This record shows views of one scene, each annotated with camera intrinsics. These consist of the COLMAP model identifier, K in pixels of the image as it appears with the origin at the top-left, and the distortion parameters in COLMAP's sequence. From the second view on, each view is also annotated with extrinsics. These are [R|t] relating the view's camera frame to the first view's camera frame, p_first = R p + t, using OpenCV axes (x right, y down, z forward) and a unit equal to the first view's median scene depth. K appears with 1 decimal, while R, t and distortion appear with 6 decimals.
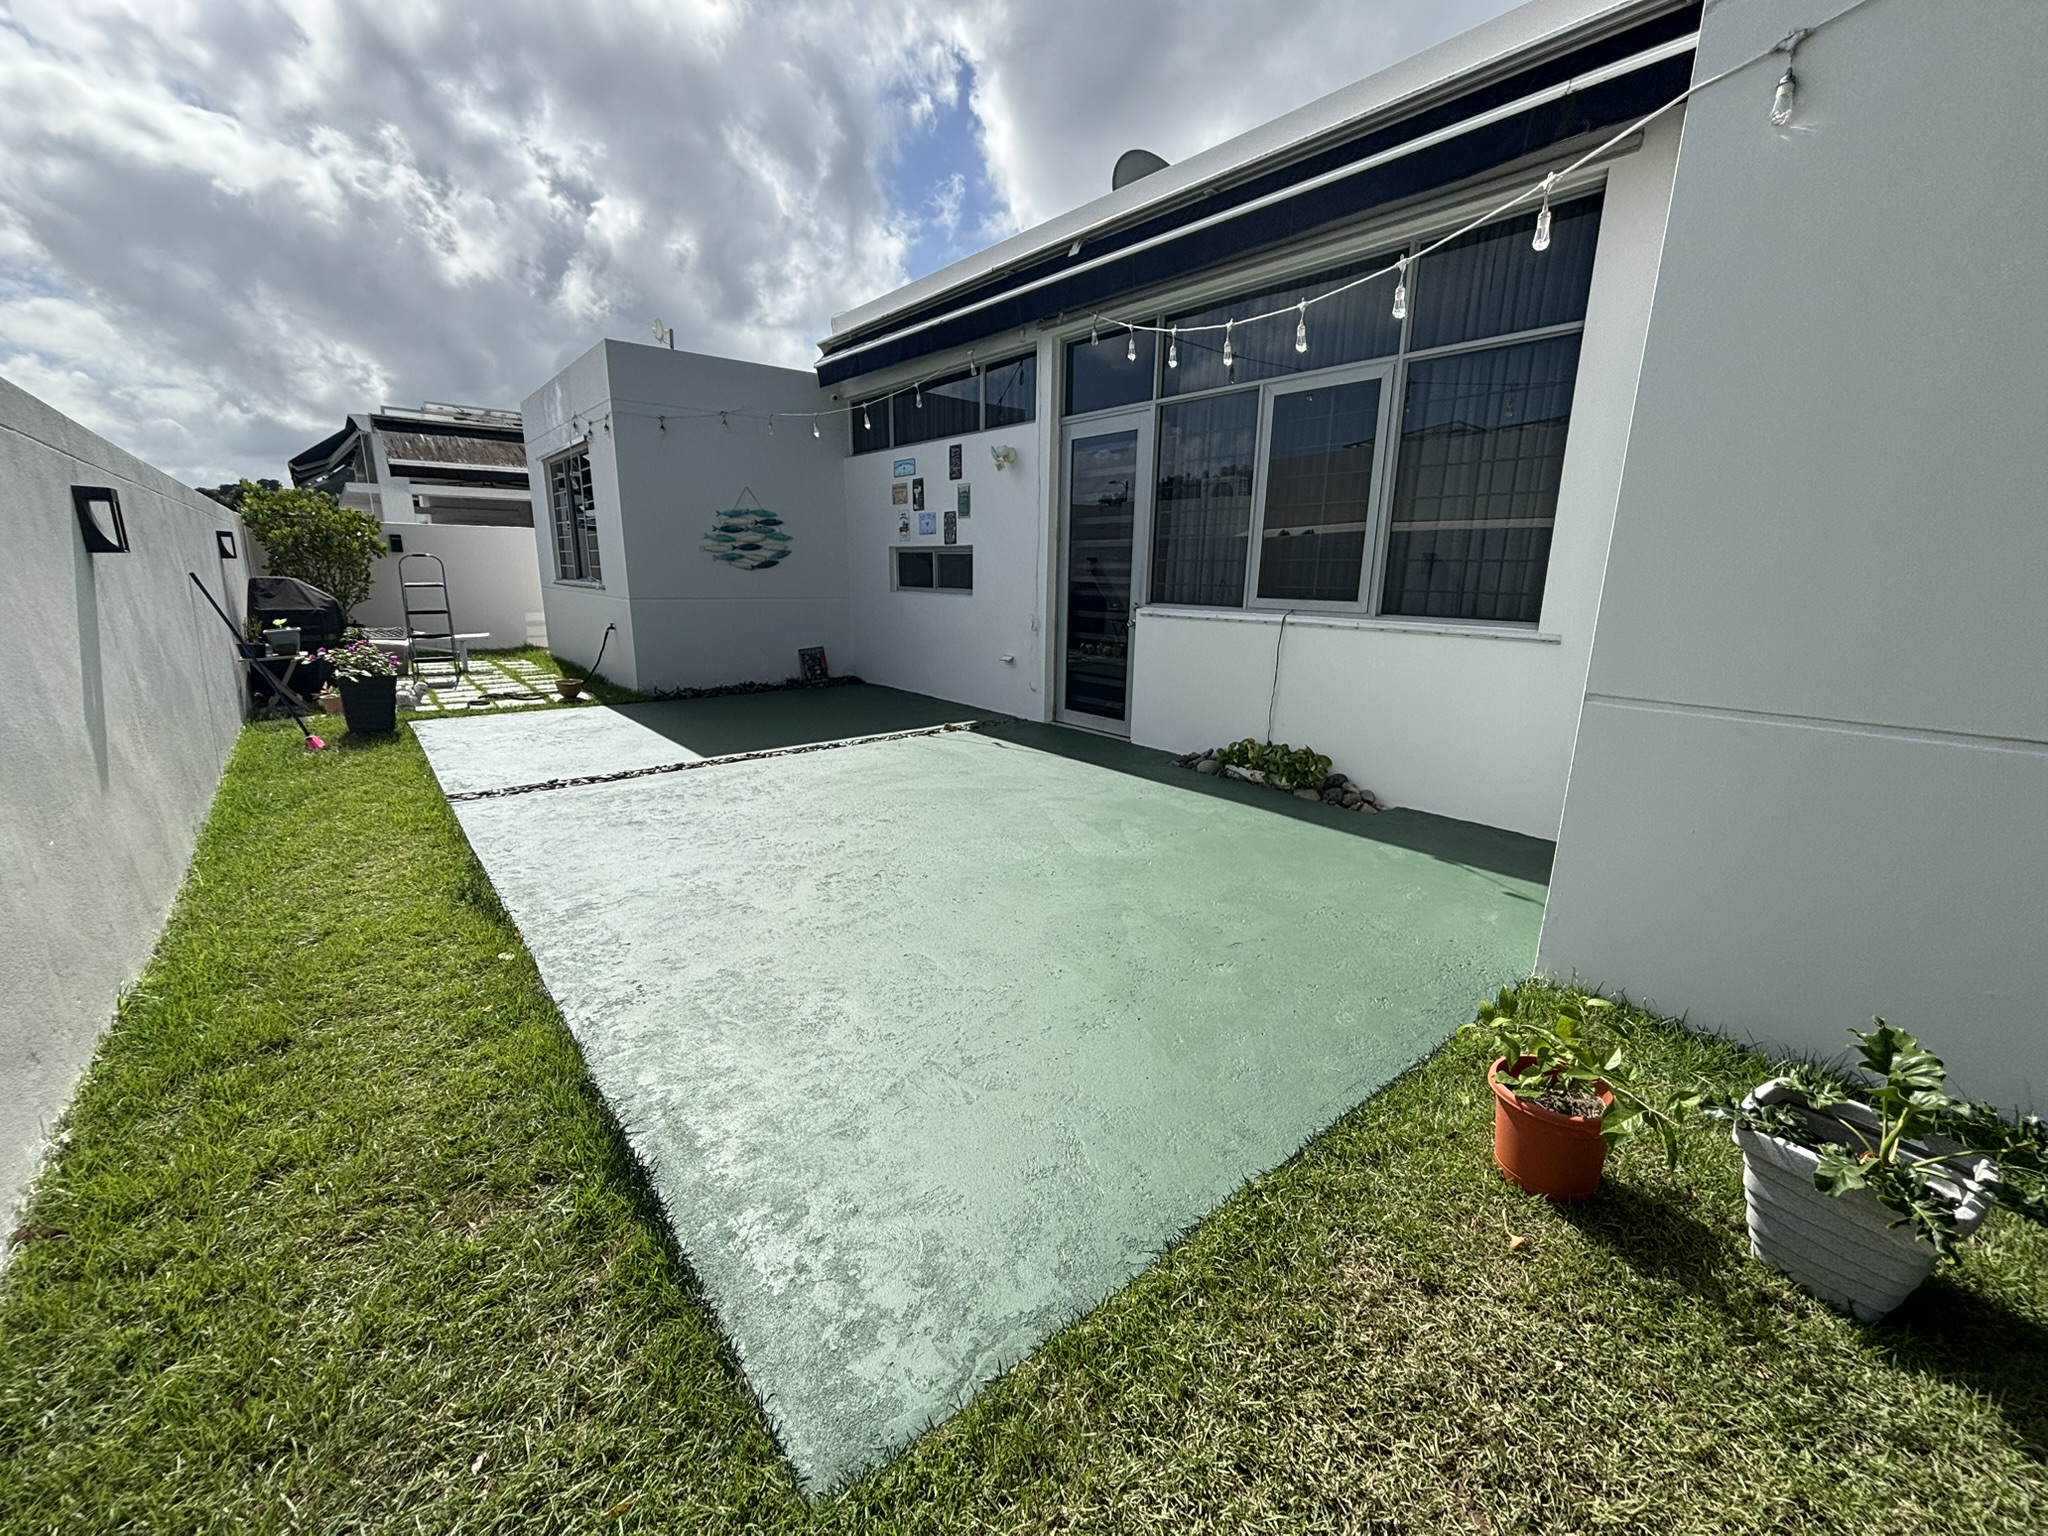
lens RADIAL K [[826.8, 0, 1024.0], [0, 826.8, 768.0], [0, 0, 1]] dist [-0.000424, -0.000017]
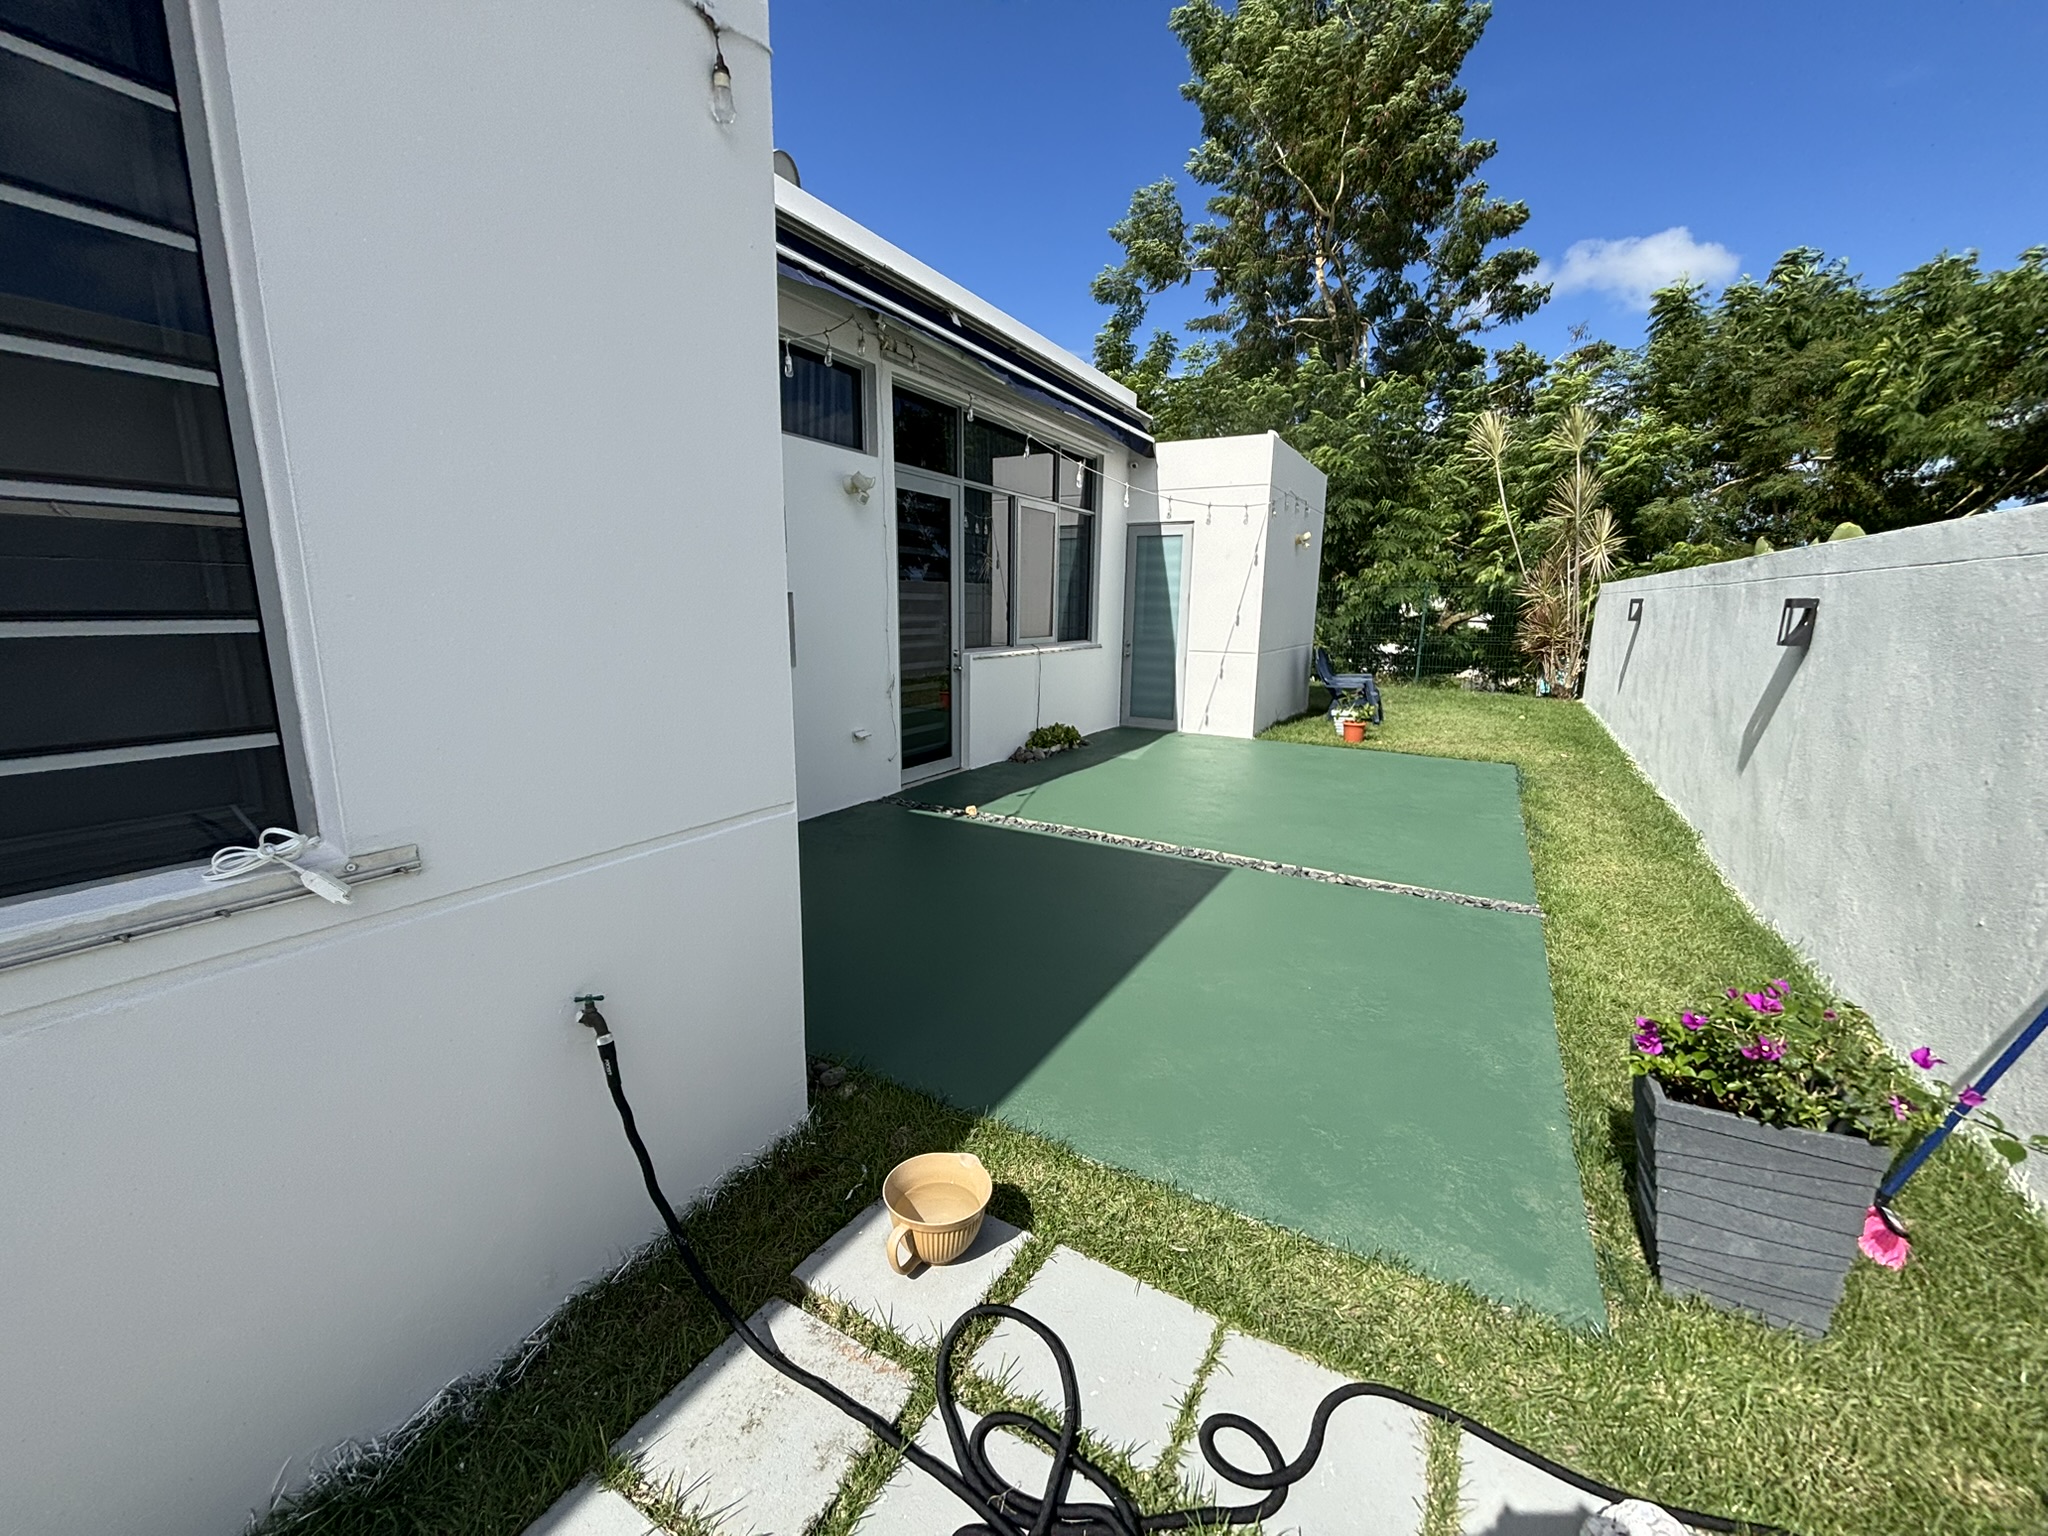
lens RADIAL K [[821.2, 0, 1024.0], [0, 821.2, 768.0], [0, 0, 1]] dist [0.000383, 0.000007]
pose [[-0.353717, -0.202702, 0.913124, -1.011462], [0.193532, 0.939250, 0.283470, -0.370913], [-0.915112, 0.276987, -0.293000, 1.365142]]
